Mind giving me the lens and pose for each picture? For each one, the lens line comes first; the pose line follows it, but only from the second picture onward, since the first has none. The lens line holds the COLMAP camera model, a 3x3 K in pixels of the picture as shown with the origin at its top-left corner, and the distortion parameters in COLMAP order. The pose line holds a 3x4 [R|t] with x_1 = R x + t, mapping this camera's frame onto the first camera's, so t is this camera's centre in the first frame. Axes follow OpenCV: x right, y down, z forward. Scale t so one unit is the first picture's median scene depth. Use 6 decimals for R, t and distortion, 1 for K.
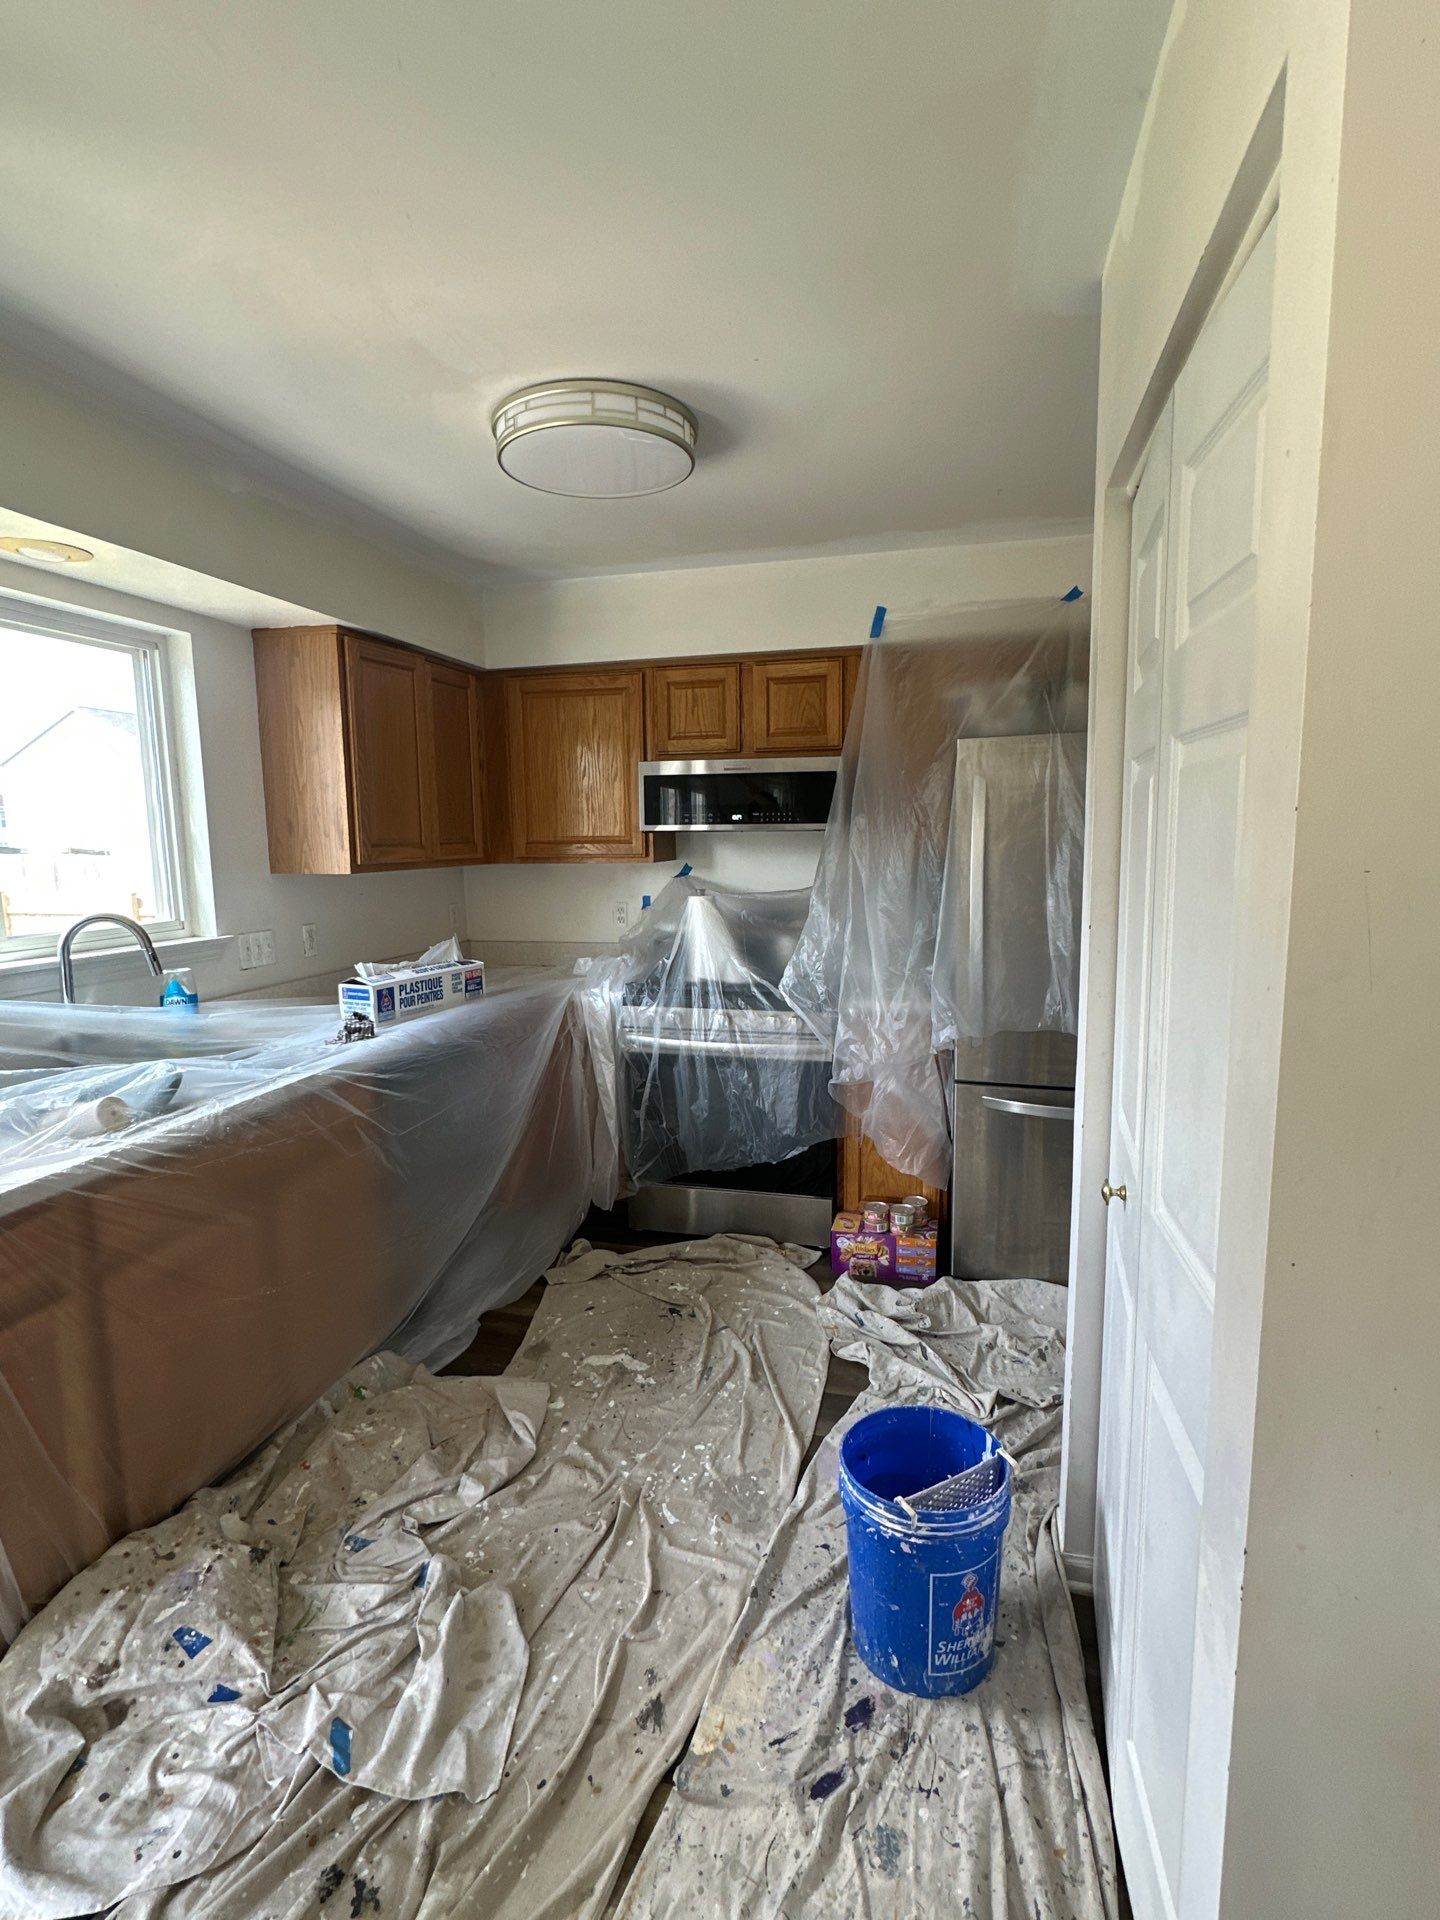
lens RADIAL K [[993.6, 0, 720.0], [0, 993.6, 960.0], [0, 0, 1]] dist [0.001538, 0.000286]
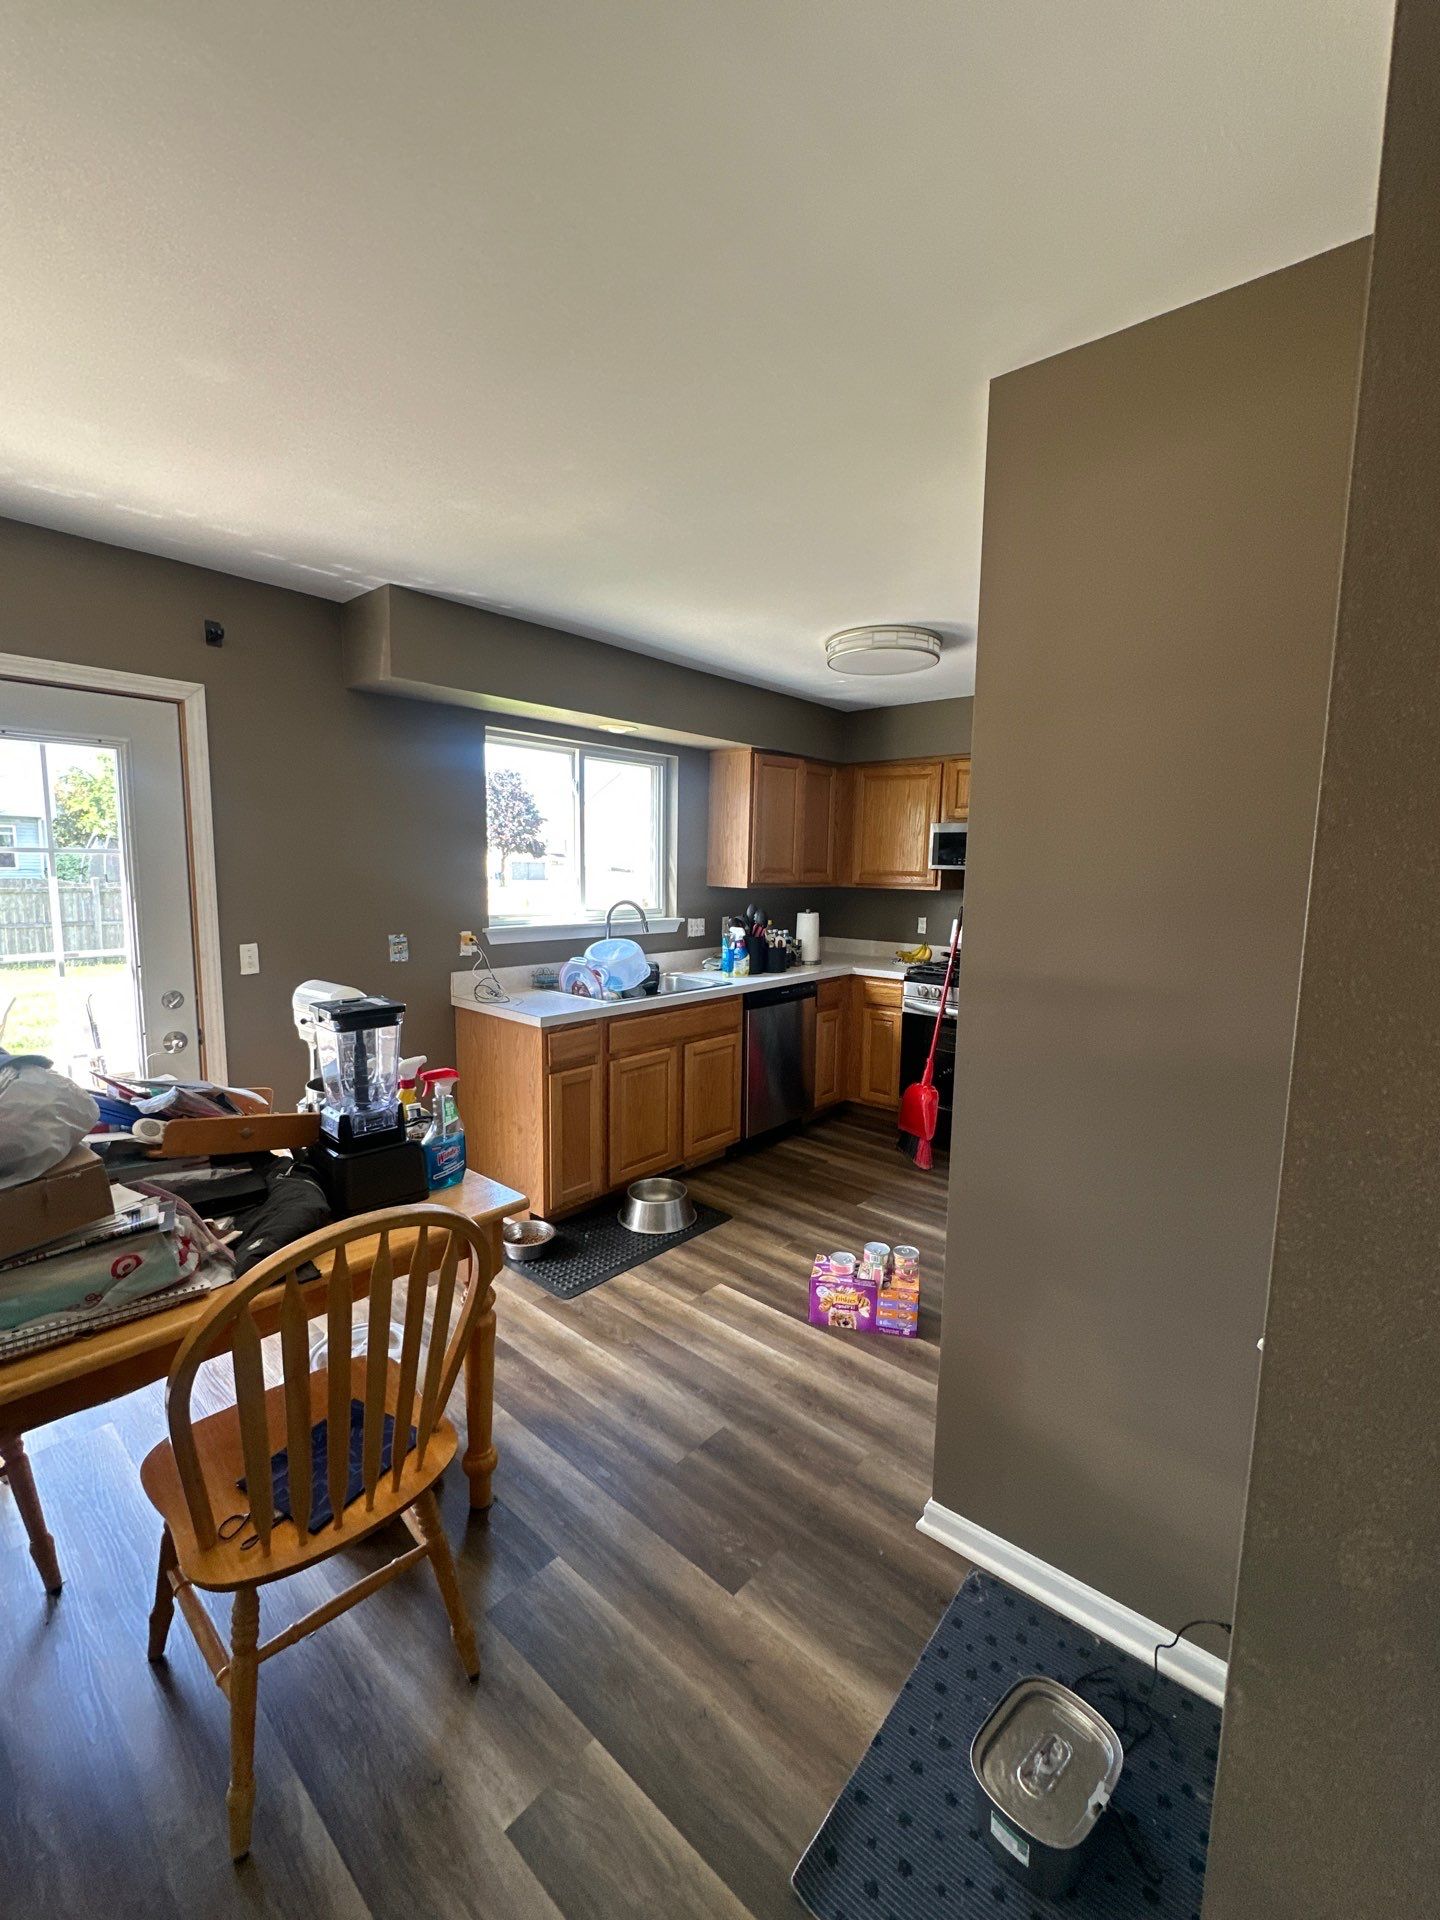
lens RADIAL K [[774.5, 0, 720.0], [0, 774.5, 960.0], [0, 0, 1]] dist [0.002746, 0.000244]
pose [[0.901561, 0.084620, -0.424296, 0.211461], [-0.084302, 0.996248, 0.019559, 0.023000], [0.424359, 0.018135, 0.905312, -0.314289]]
